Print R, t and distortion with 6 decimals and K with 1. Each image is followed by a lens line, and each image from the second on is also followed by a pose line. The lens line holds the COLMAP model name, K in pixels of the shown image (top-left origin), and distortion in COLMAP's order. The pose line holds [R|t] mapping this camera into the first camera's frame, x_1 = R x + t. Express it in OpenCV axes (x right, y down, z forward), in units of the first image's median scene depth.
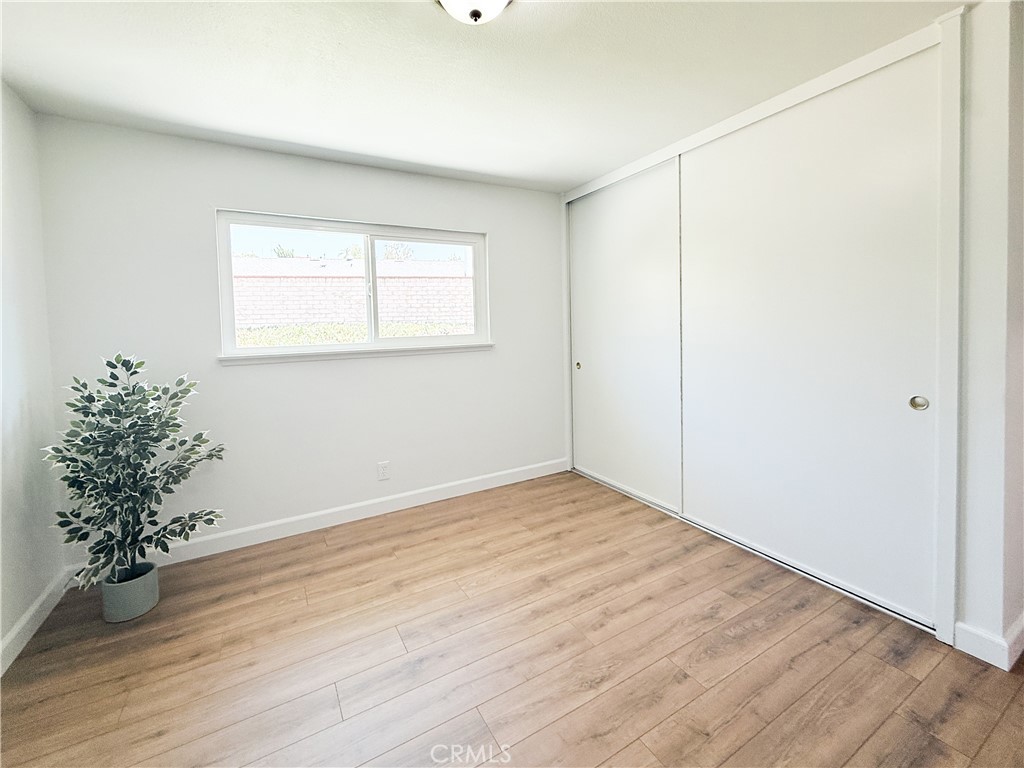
lens RADIAL K [[412.1, 0, 512.0], [0, 412.1, 384.0], [0, 0, 1]] dist [0.000160, -0.000001]
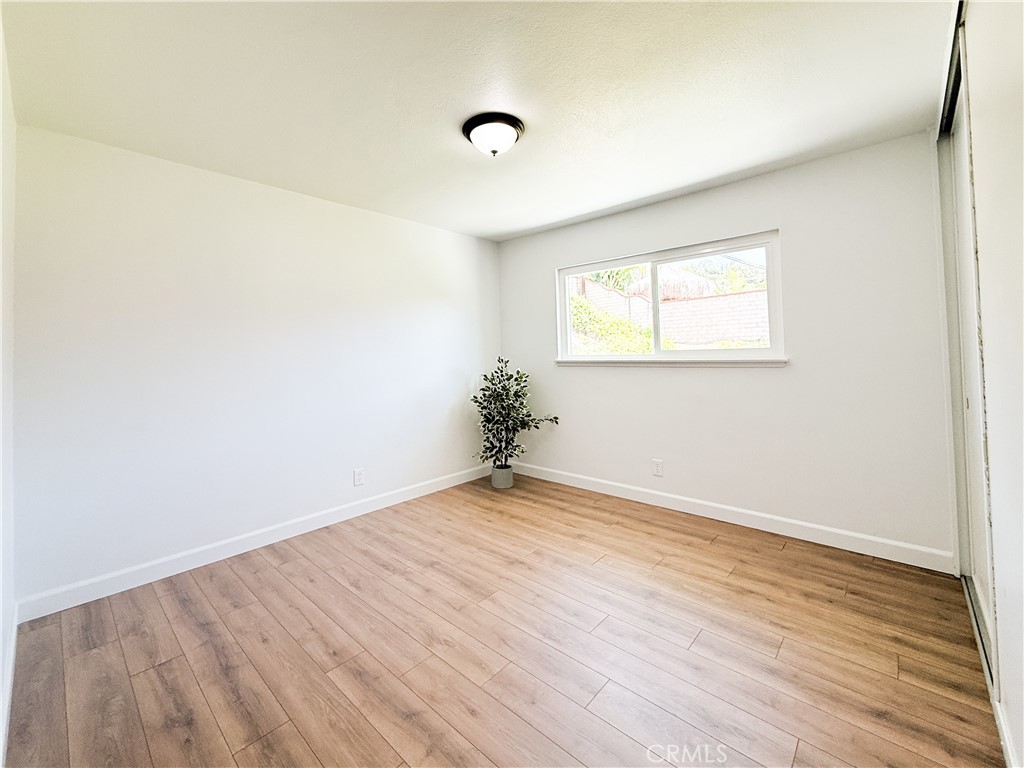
lens RADIAL K [[425.2, 0, 510.7], [0, 425.2, 409.9], [0, 0, 1]] dist [-0.000278, 0.000221]
pose [[0.325933, 0.147084, -0.933881, 0.728216], [-0.117216, 0.986488, 0.114460, -0.038475], [0.938098, 0.072159, 0.338769, 0.246602]]
